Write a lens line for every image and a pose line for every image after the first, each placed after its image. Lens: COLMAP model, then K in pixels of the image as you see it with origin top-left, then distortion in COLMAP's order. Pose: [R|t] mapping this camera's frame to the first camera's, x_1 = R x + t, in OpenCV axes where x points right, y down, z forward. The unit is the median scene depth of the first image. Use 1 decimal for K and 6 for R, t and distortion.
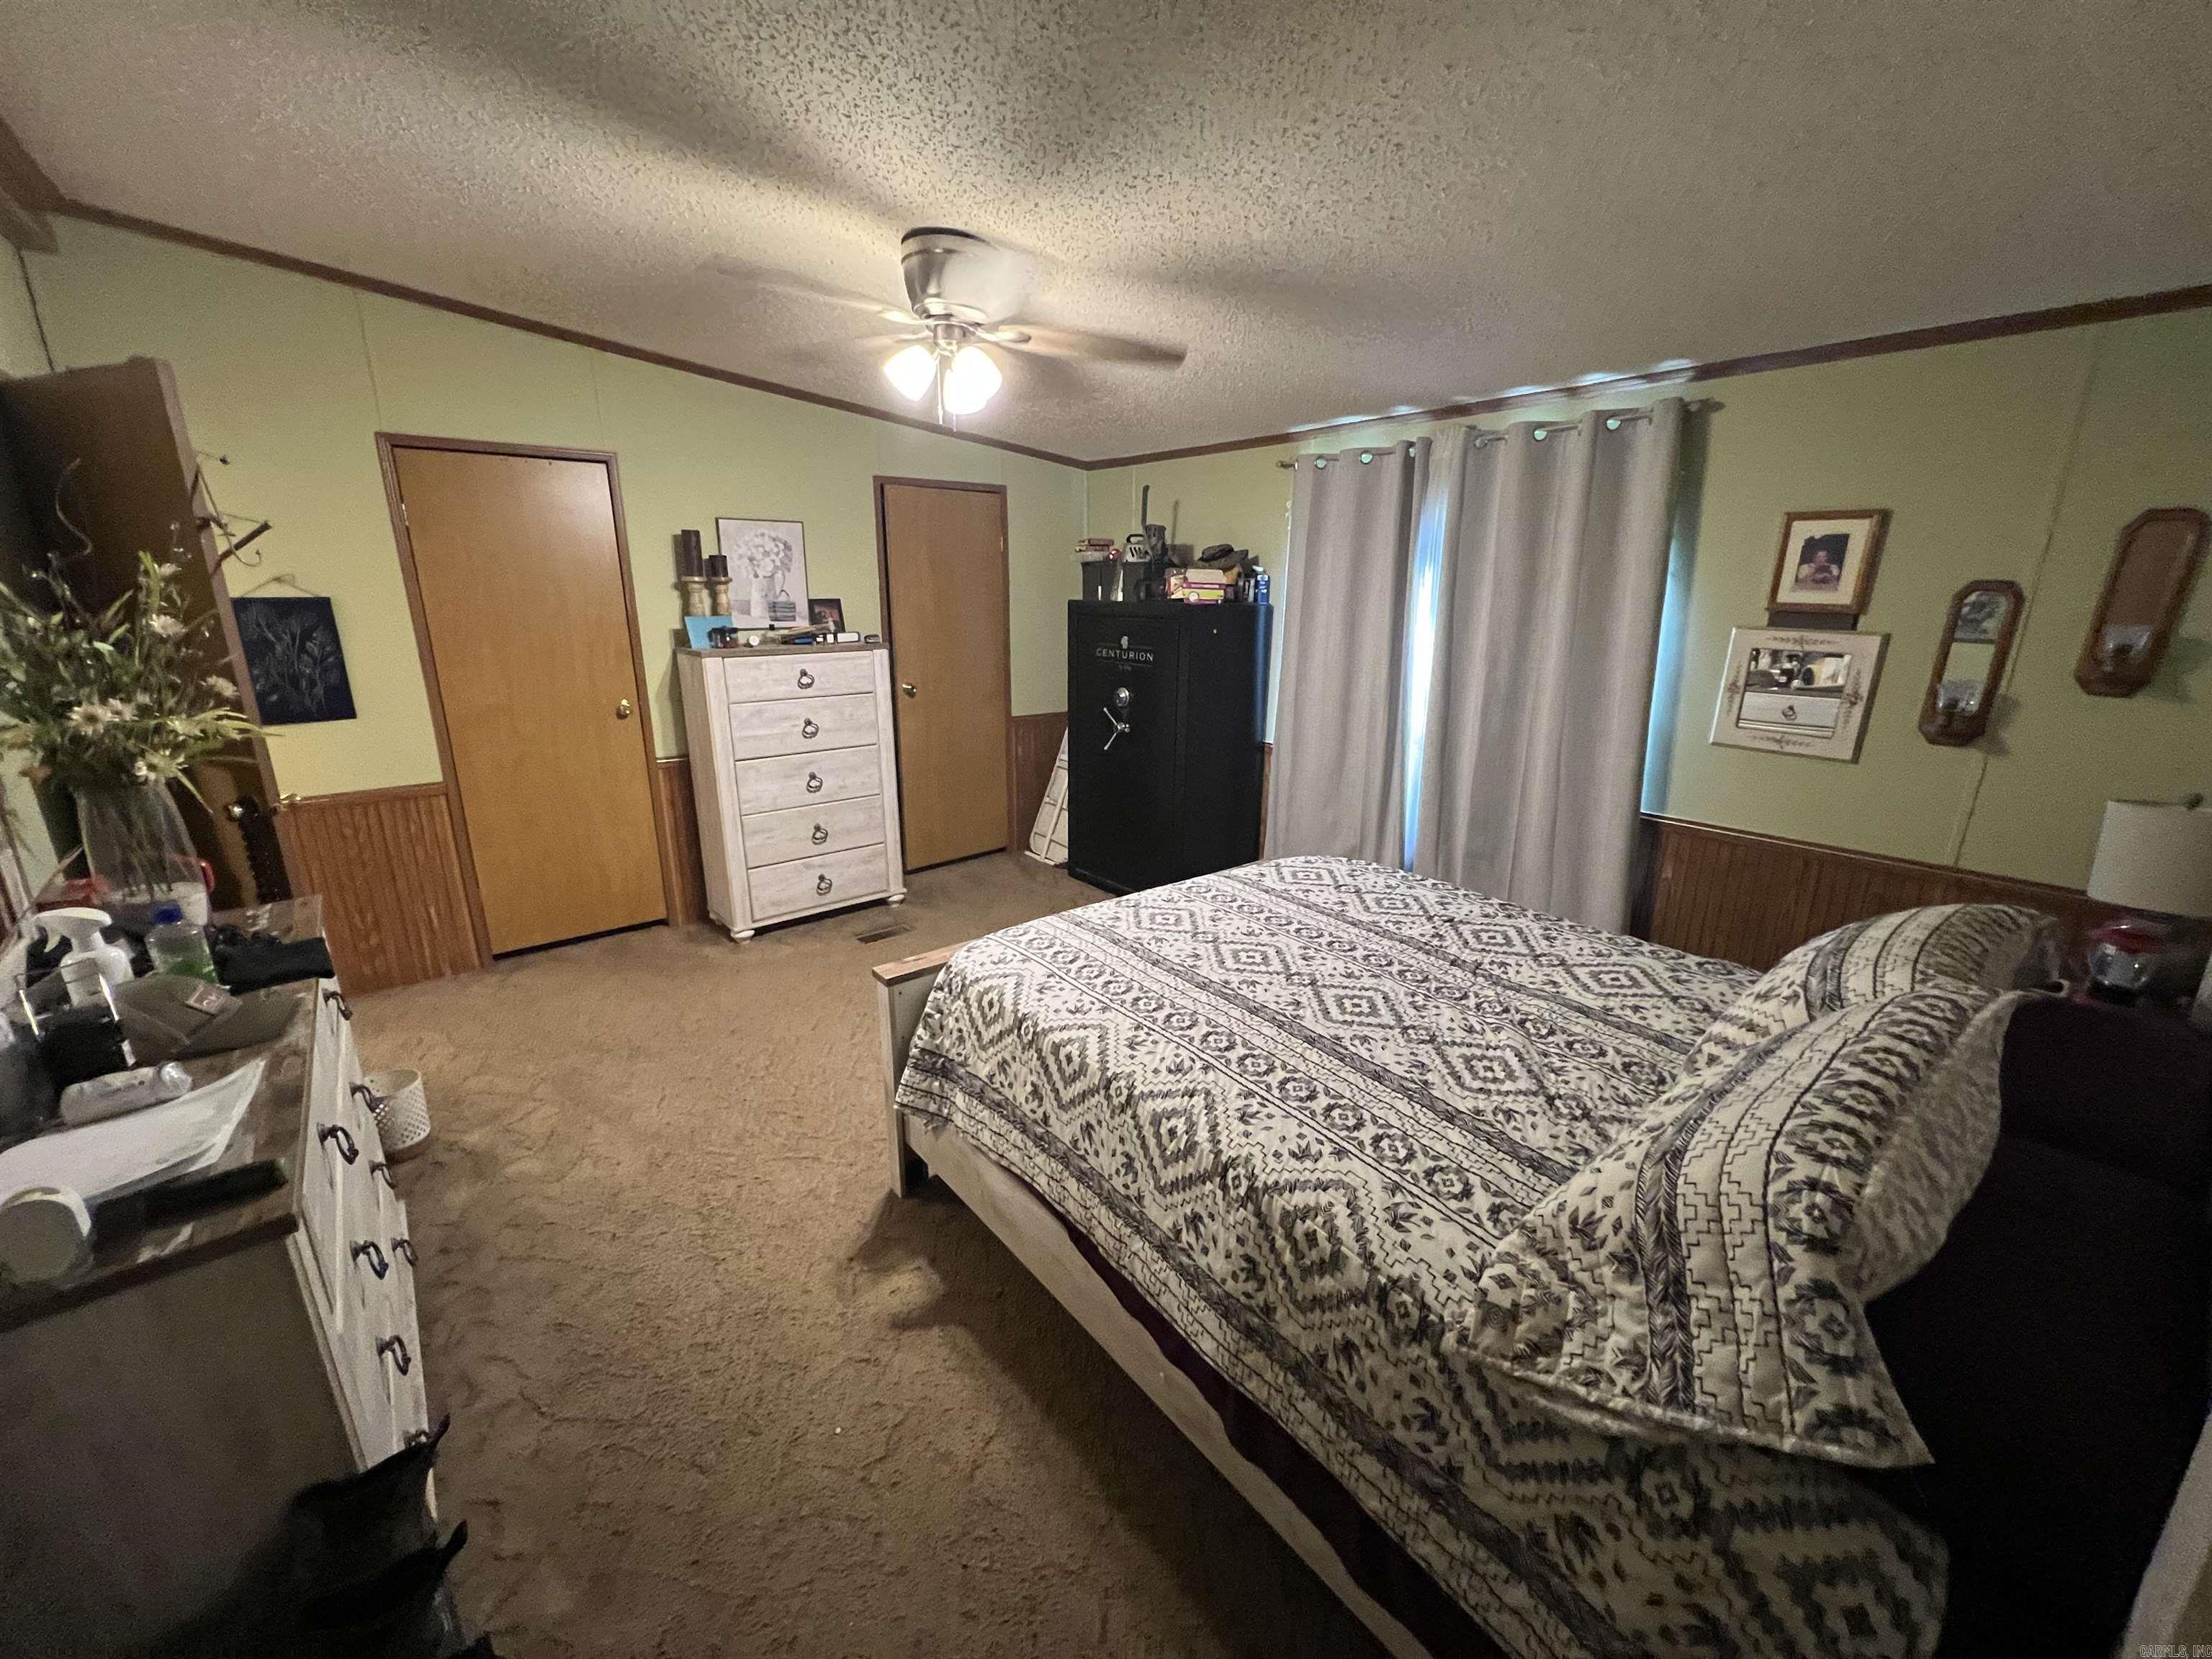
lens RADIAL K [[877.5, 0, 1108.8], [0, 877.5, 824.6], [0, 0, 1]] dist [-0.001254, -0.000140]
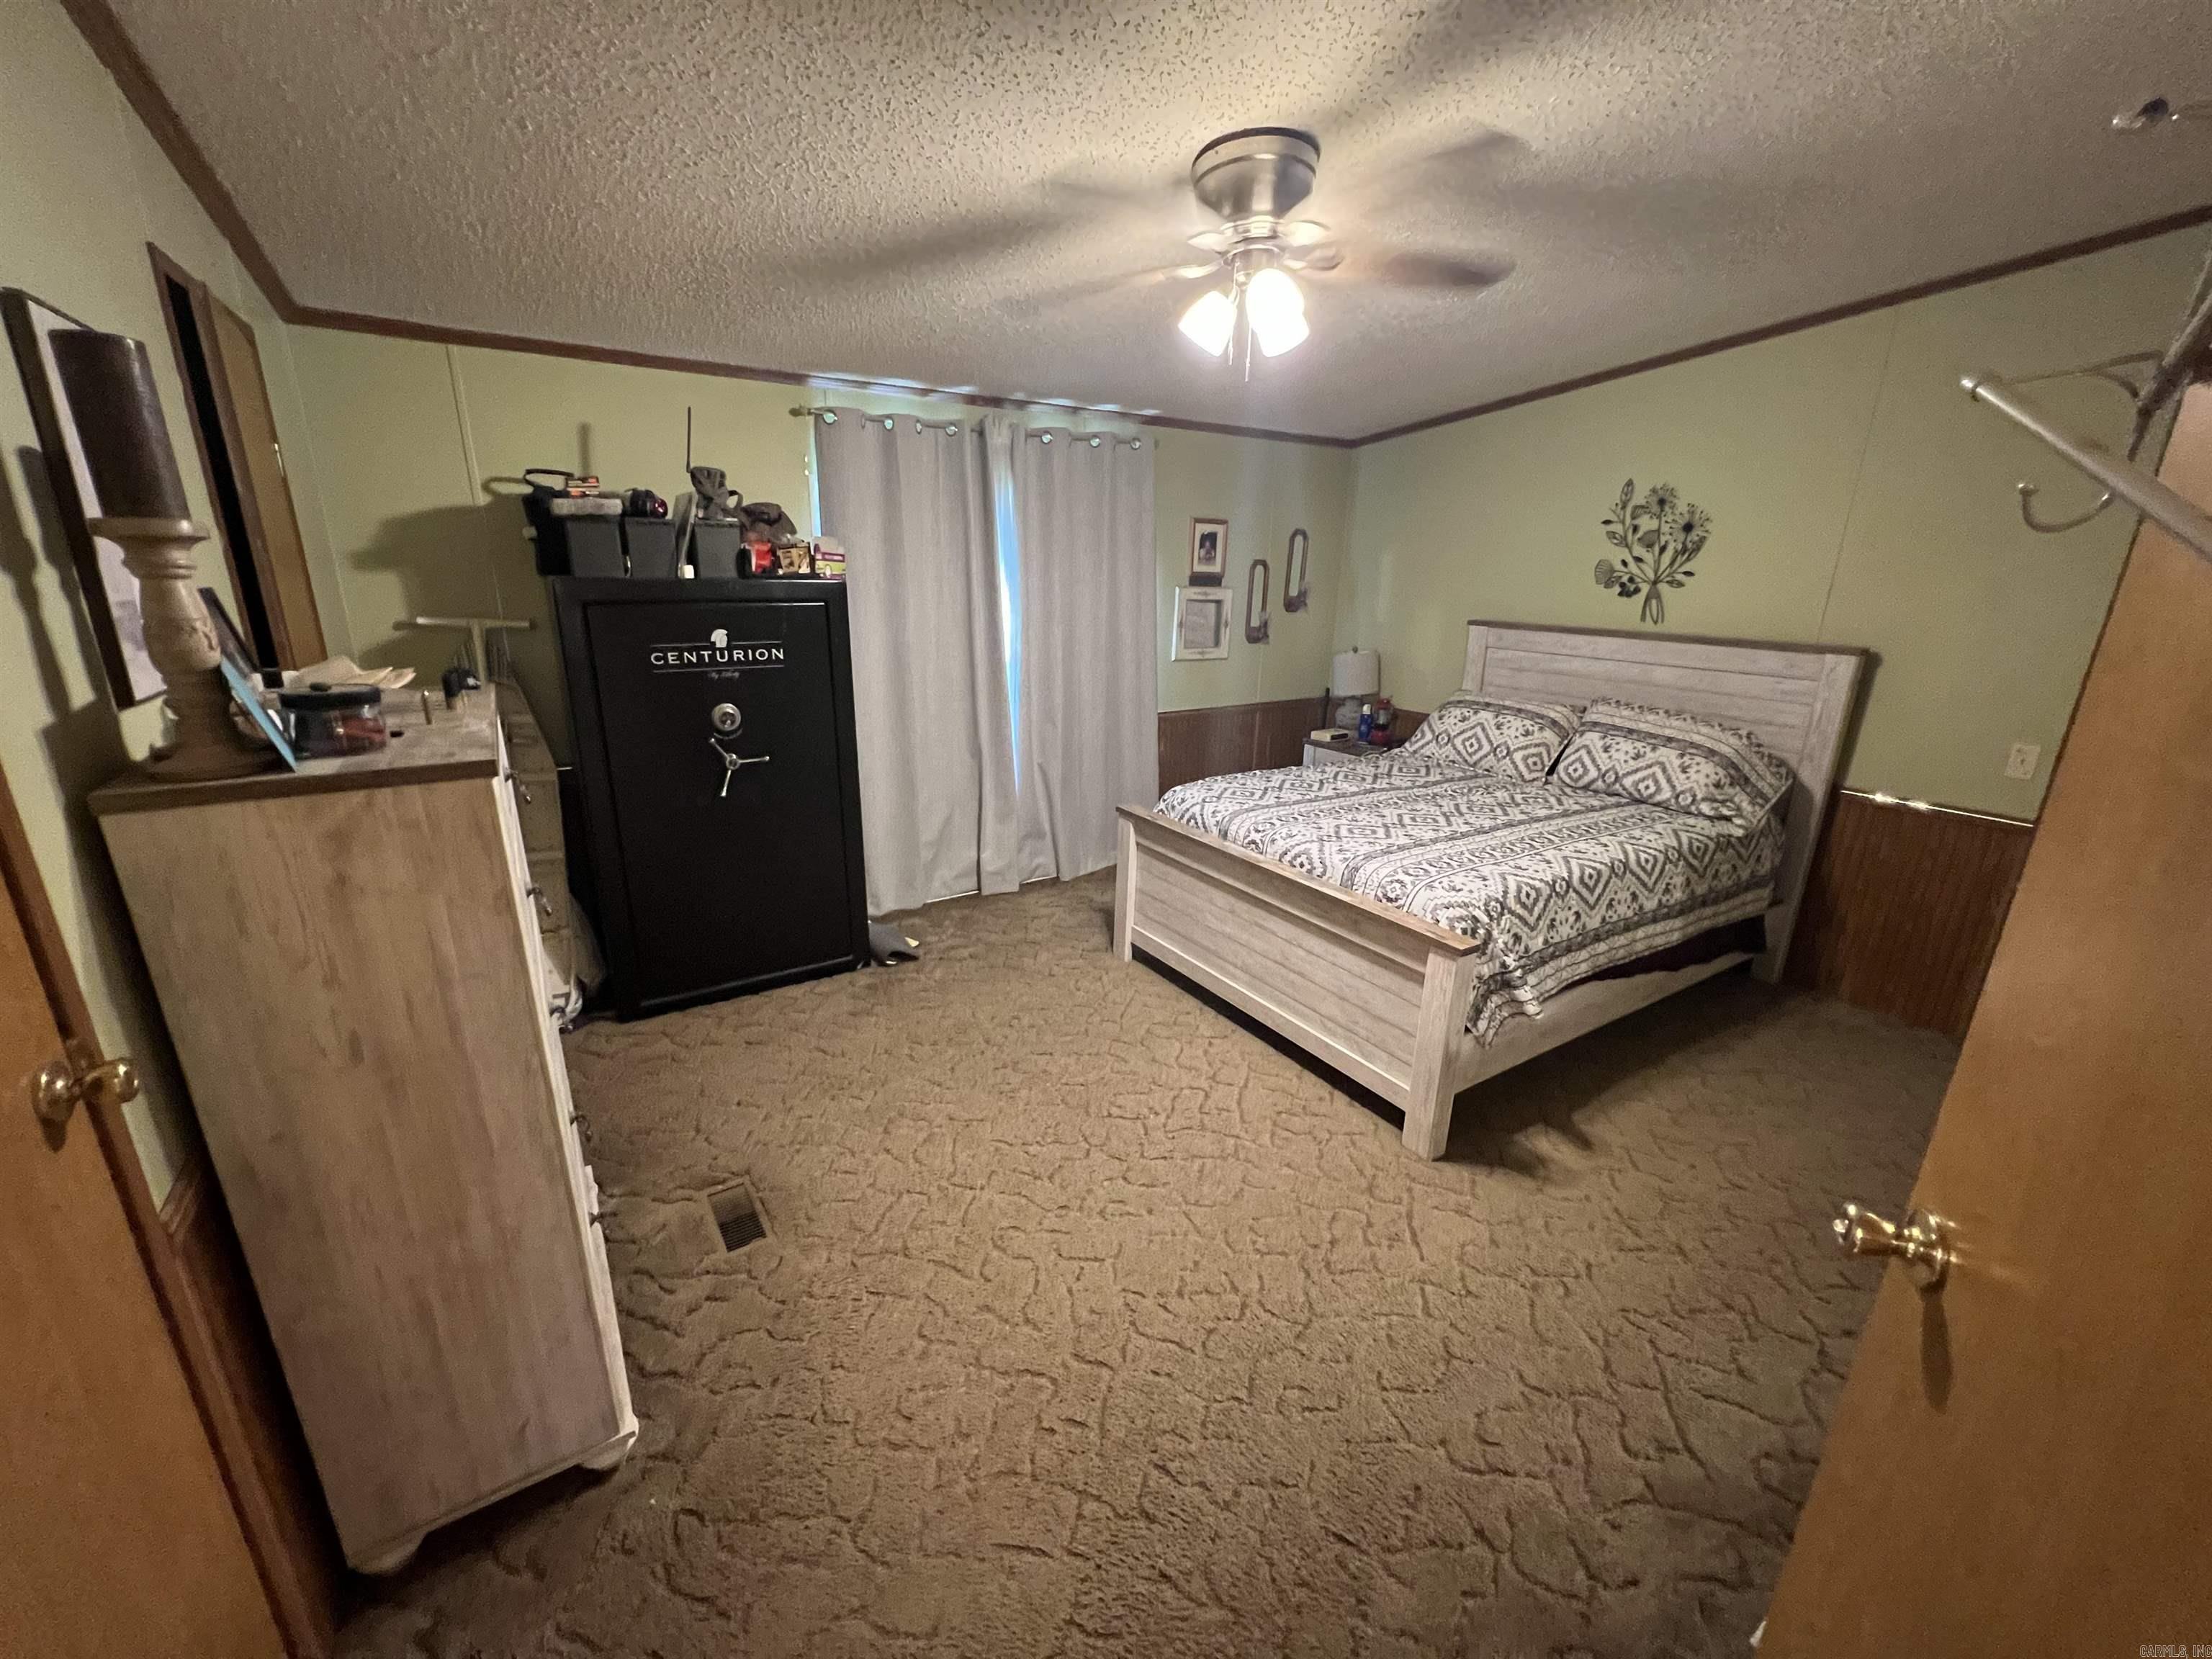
lens RADIAL K [[876.5, 0, 1106.8], [0, 876.5, 829.9], [0, 0, 1]] dist [-0.002379, -0.000044]
pose [[0.123615, -0.290652, 0.948810, -1.039622], [0.247897, 0.934873, 0.254086, -0.270243], [-0.960868, 0.203798, 0.187616, 0.988694]]
